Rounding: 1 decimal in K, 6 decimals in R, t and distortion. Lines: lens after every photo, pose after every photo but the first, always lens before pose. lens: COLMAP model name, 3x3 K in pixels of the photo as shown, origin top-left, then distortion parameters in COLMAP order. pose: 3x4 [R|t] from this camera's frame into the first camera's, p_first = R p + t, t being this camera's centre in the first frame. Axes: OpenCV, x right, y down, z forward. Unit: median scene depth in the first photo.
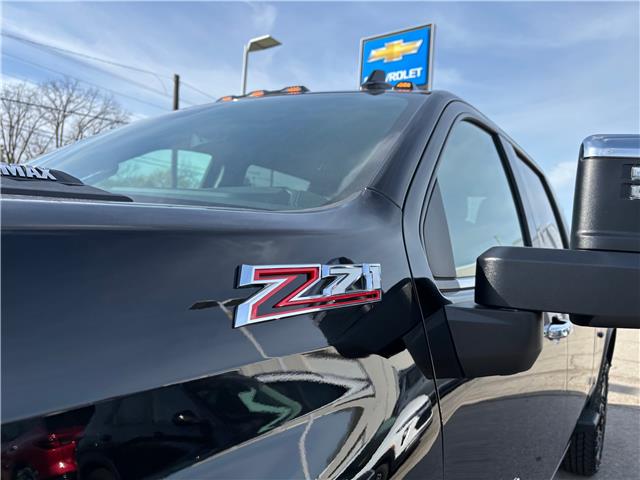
lens RADIAL K [[484.2, 0, 308.6], [0, 484.2, 239.9], [0, 0, 1]] dist [0.028997, -0.018435]
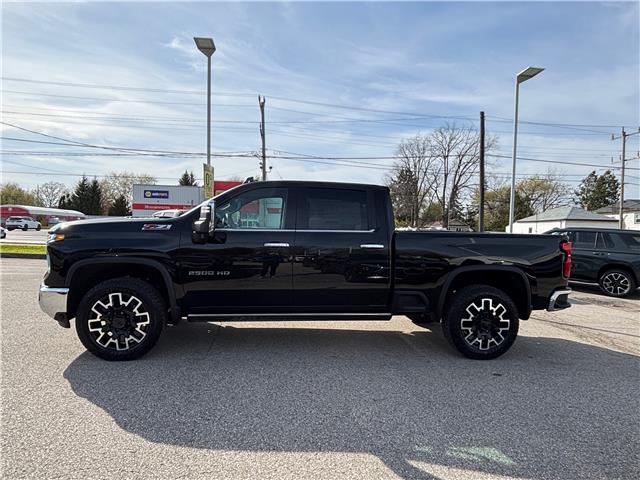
lens RADIAL K [[407.4, 0, 326.0], [0, 407.4, 234.8], [0, 0, 1]] dist [-0.009376, 0.002888]
pose [[0.679856, -0.043725, -0.732041, 0.216442], [0.029073, 0.999043, -0.032673, 0.015829], [0.732769, 0.000930, 0.680477, -0.052265]]
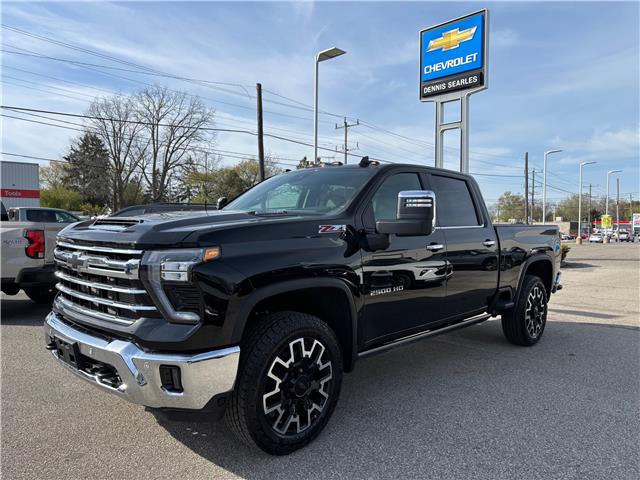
lens RADIAL K [[484.2, 0, 317.6], [0, 484.2, 238.9], [0, 0, 1]] dist [0.028997, -0.018435]
pose [[0.987527, -0.052930, -0.148288, 0.019752], [0.058608, 0.997696, 0.034184, 0.000253], [0.146137, -0.042448, 0.988353, -0.134320]]
